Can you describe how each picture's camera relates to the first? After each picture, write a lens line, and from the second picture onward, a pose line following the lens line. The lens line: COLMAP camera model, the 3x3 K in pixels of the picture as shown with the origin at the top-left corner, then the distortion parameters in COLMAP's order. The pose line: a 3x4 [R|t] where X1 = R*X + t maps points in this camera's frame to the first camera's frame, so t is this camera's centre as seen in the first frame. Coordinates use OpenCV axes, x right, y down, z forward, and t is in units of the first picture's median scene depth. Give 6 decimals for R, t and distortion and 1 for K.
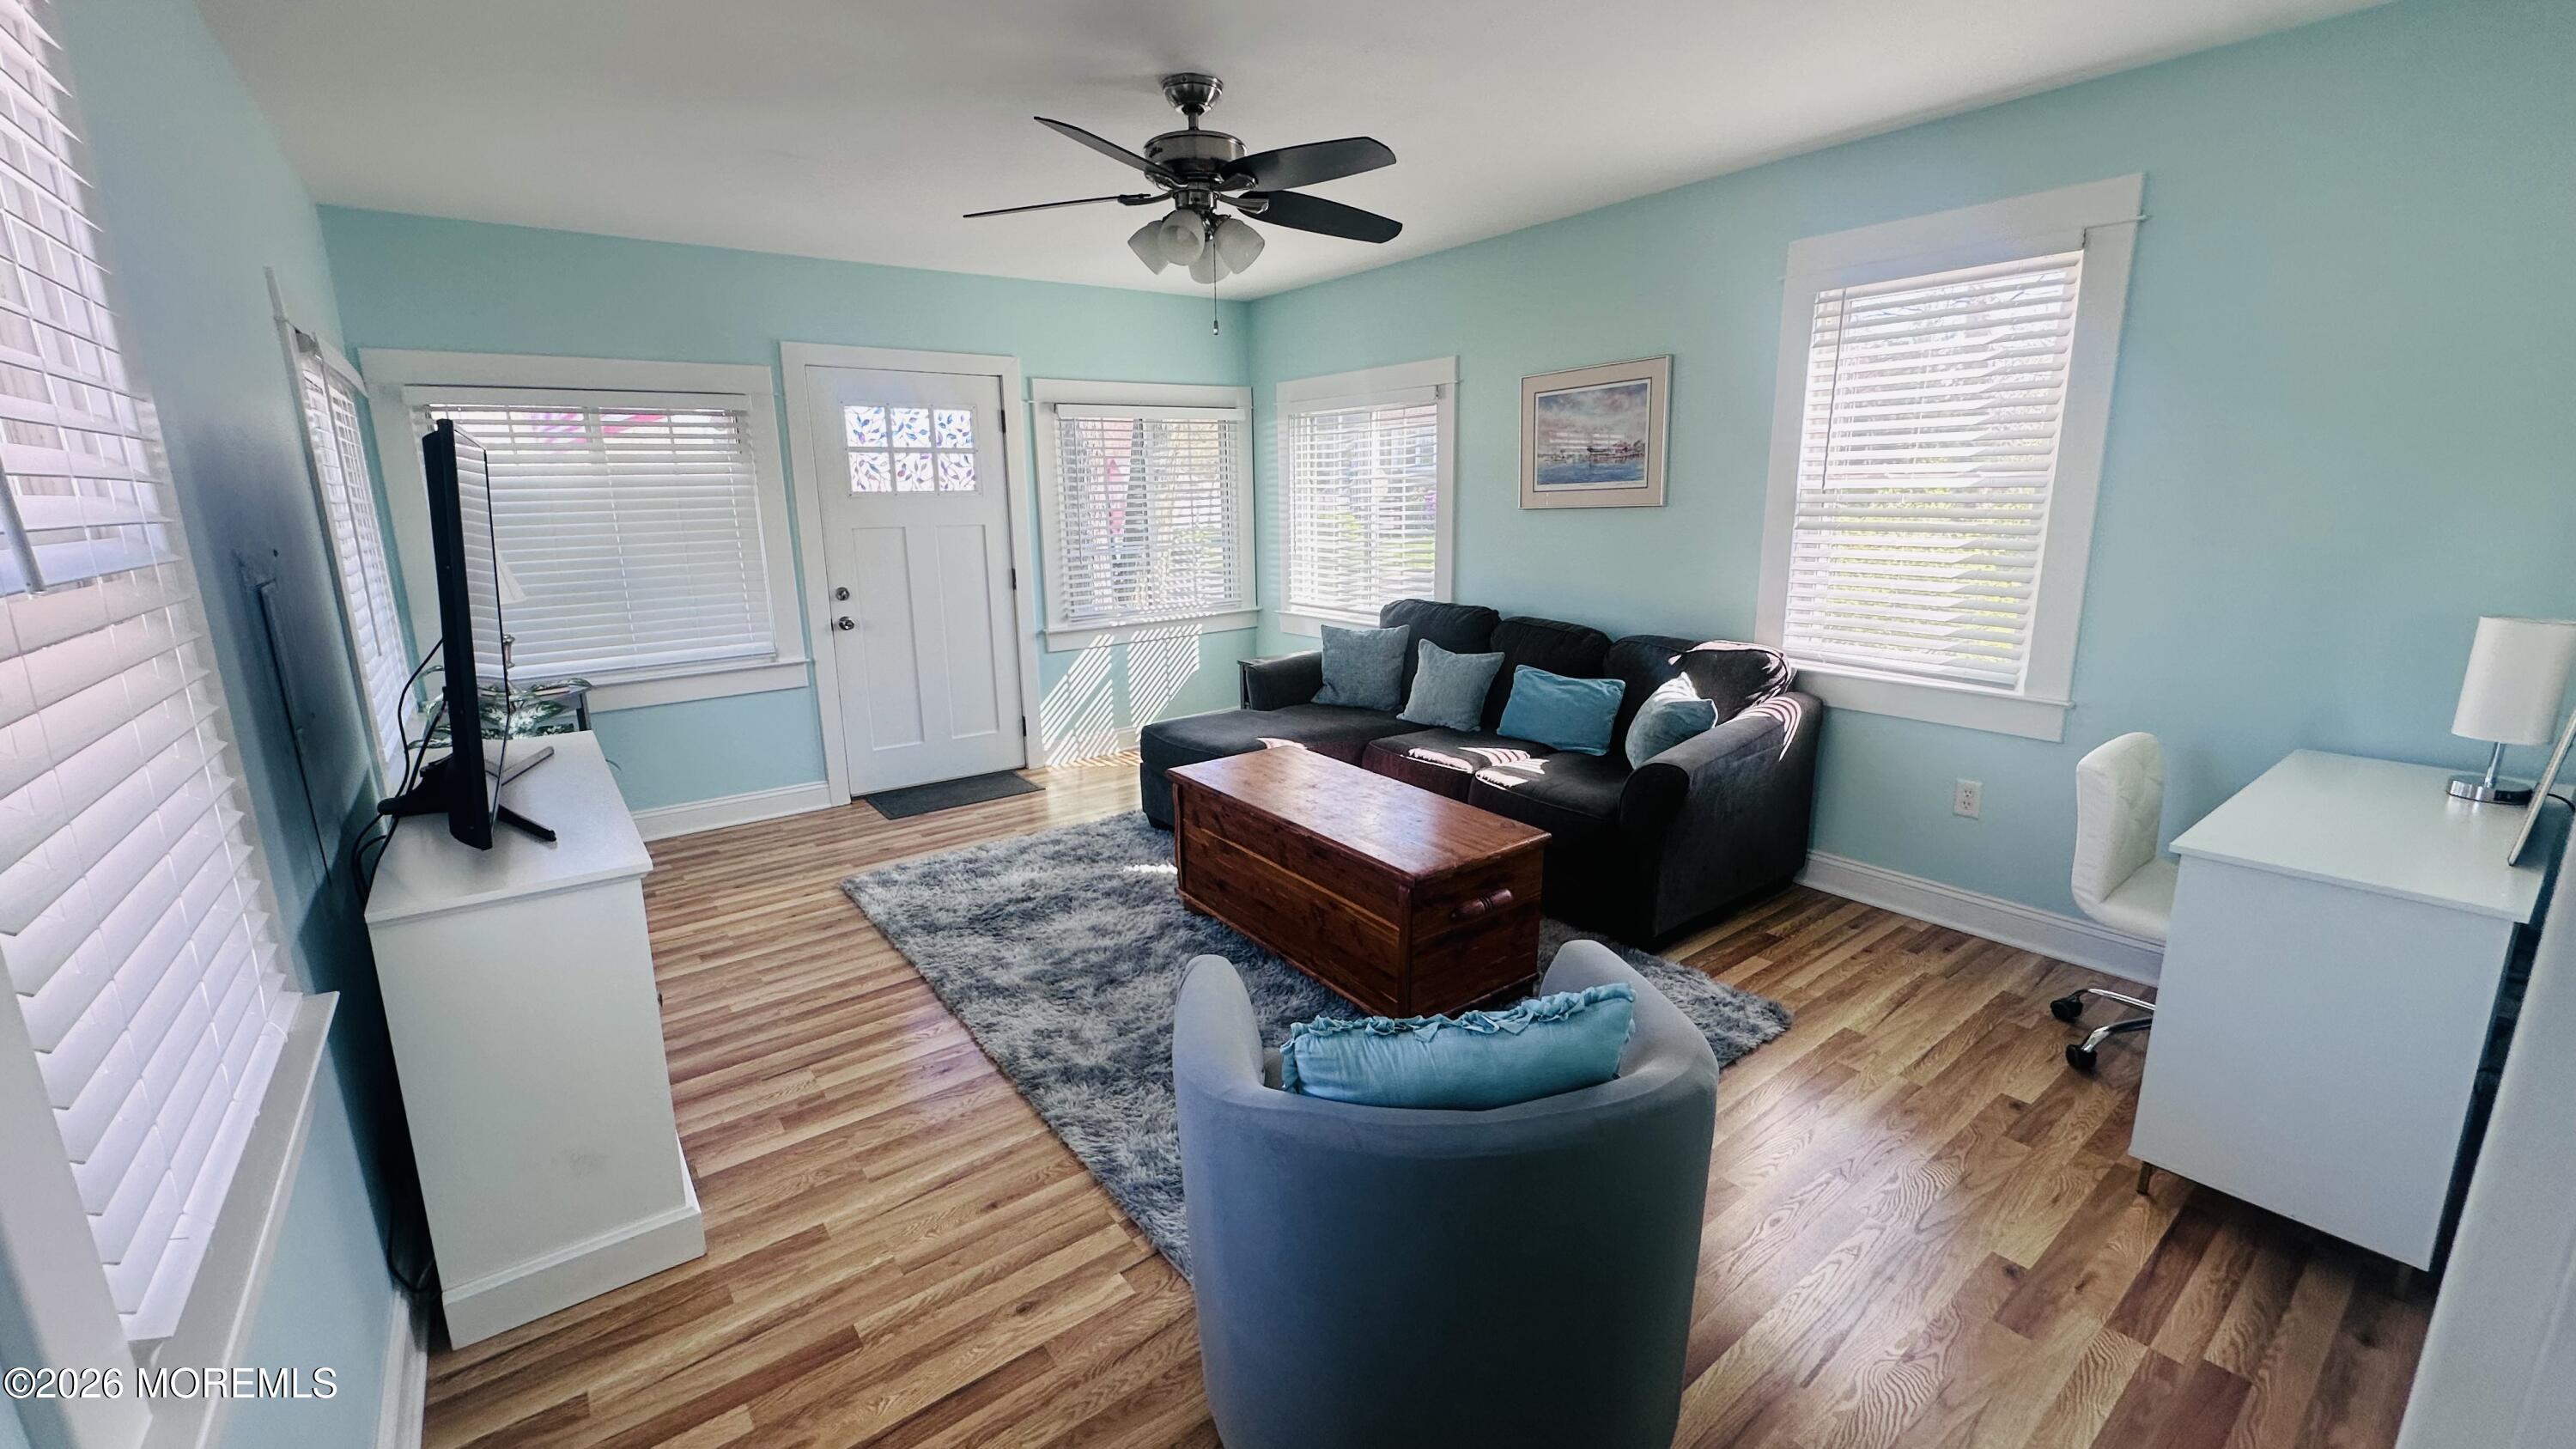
lens RADIAL K [[1023.5, 0, 1282.7], [0, 1023.5, 710.1], [0, 0, 1]] dist [-0.001871, 0.000521]
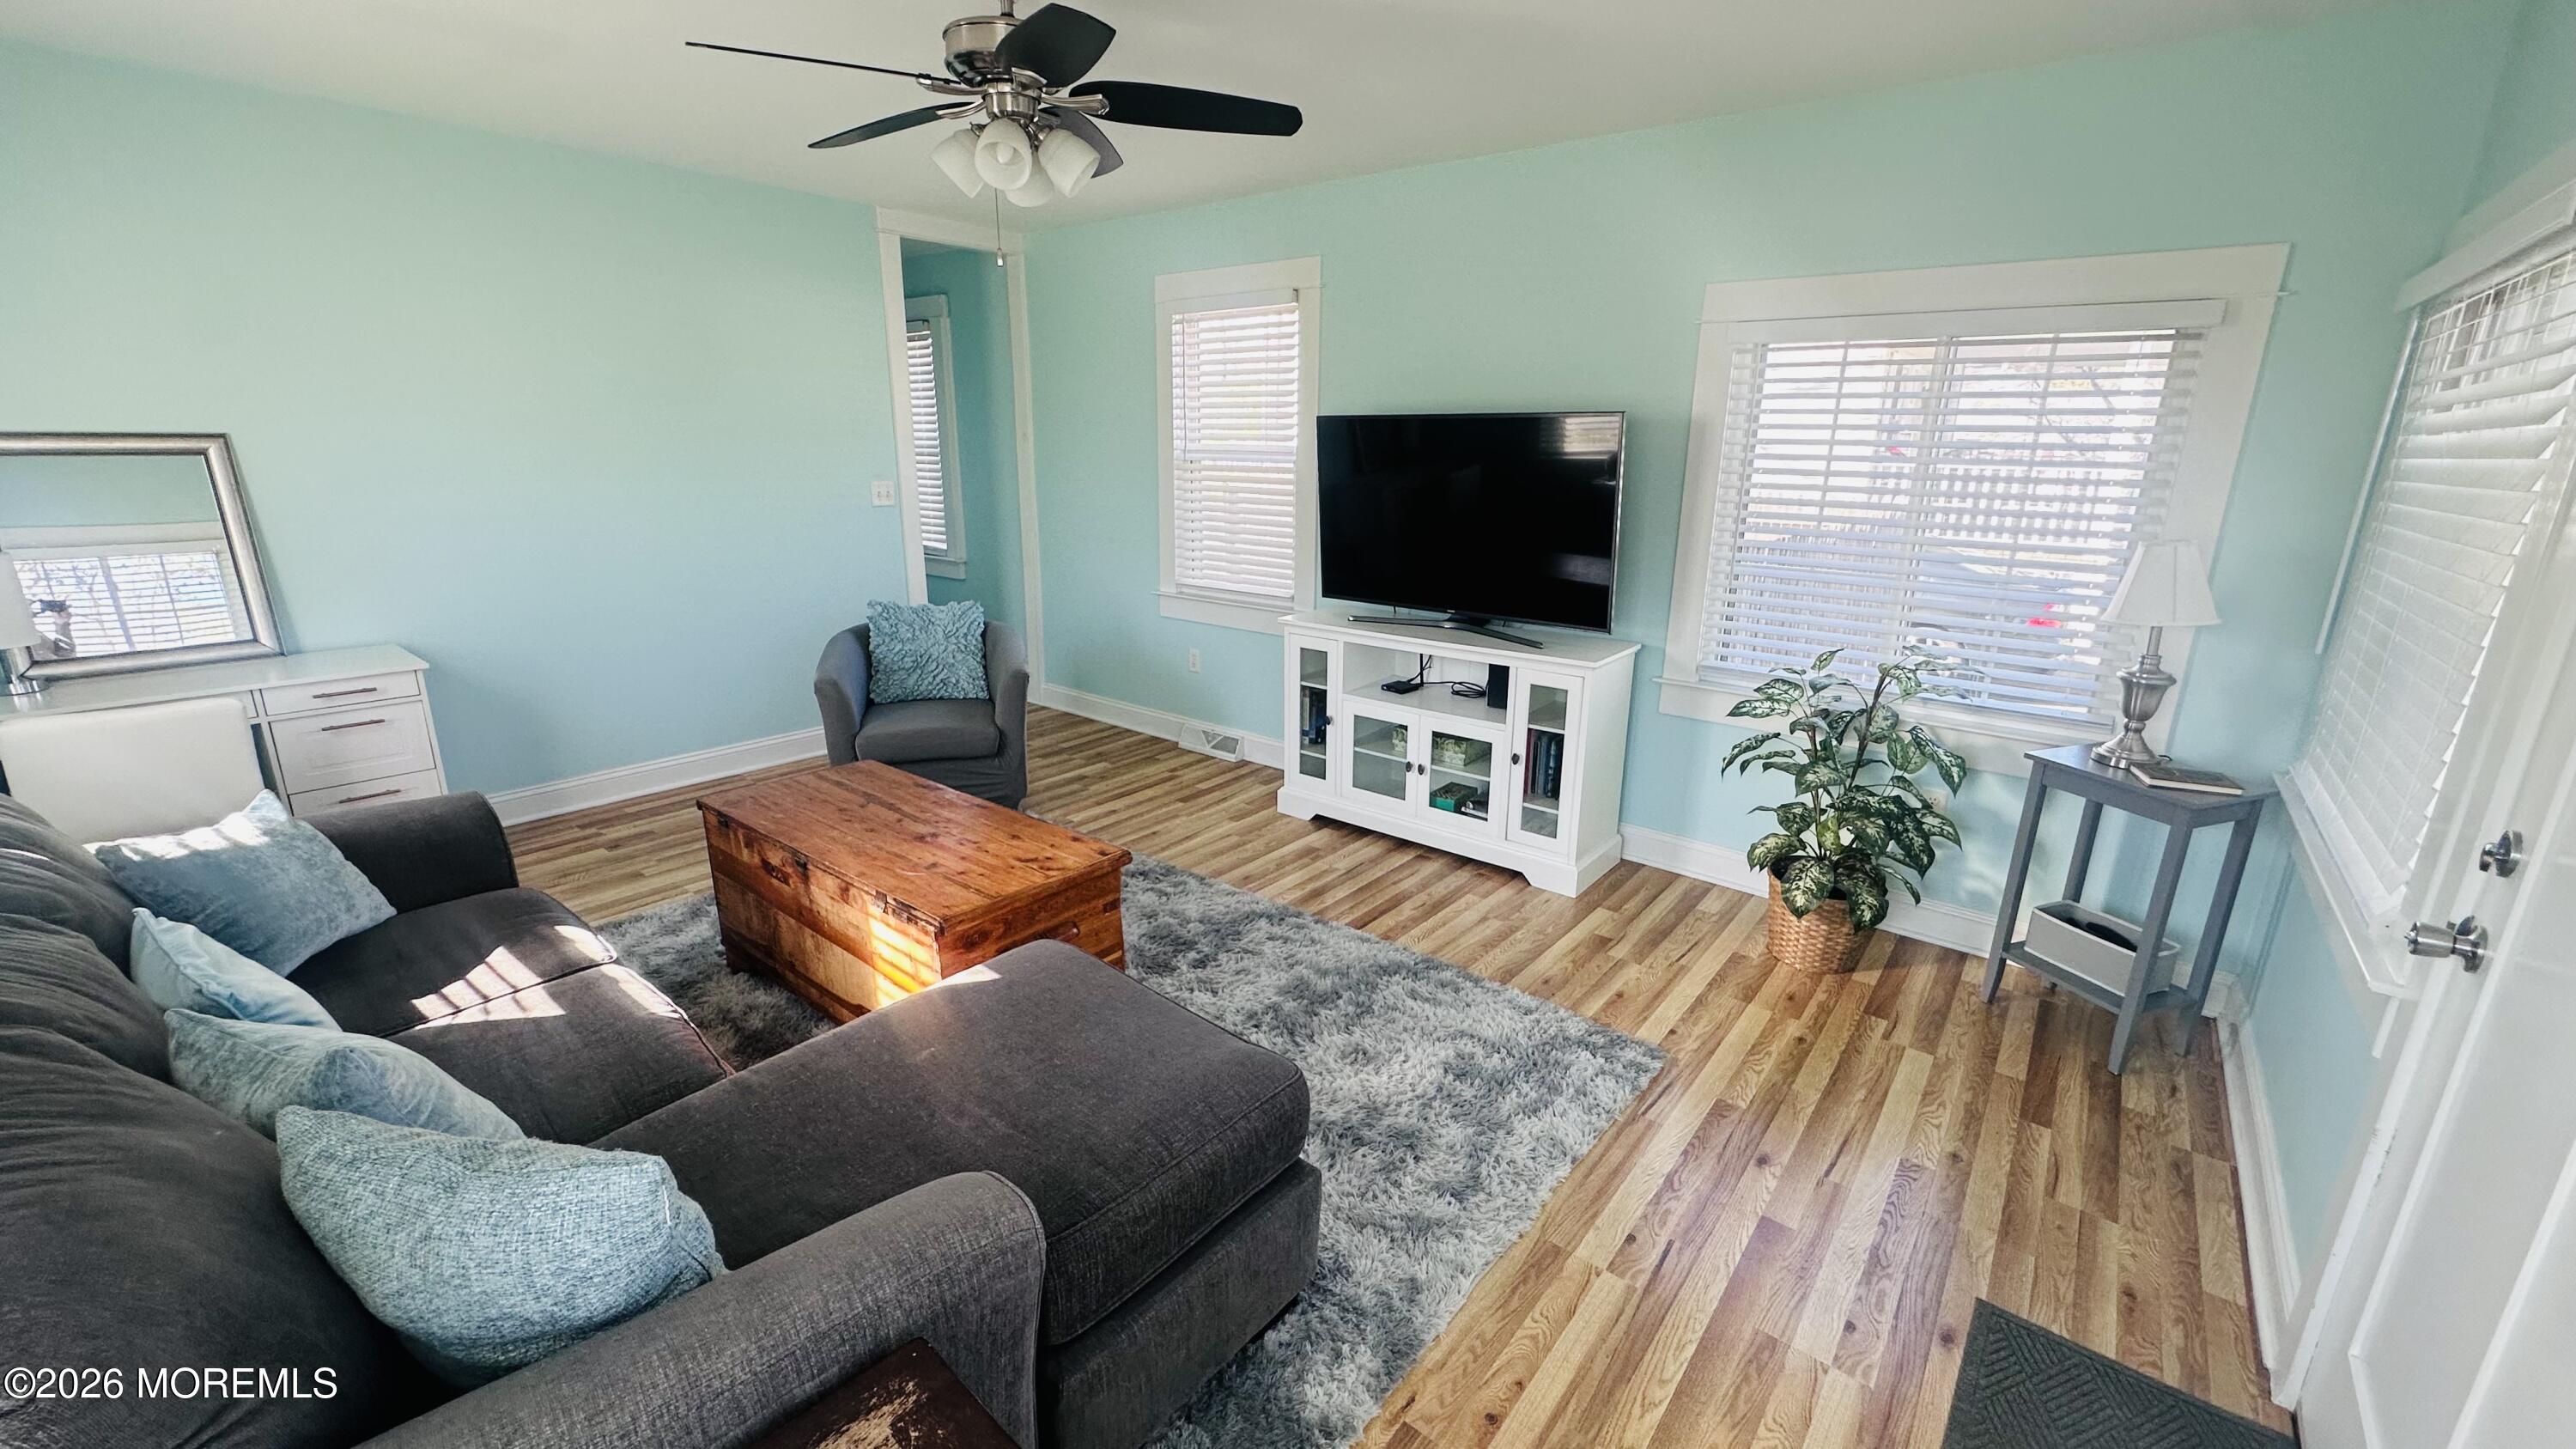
lens RADIAL K [[1023.5, 0, 1285.3], [0, 1023.5, 728.7], [0, 0, 1]] dist [-0.001871, 0.000521]
pose [[-0.969708, 0.069075, -0.234297, -0.096266], [-0.051188, 0.880421, 0.471422, -0.630683], [0.238844, 0.469135, -0.850215, 2.775011]]
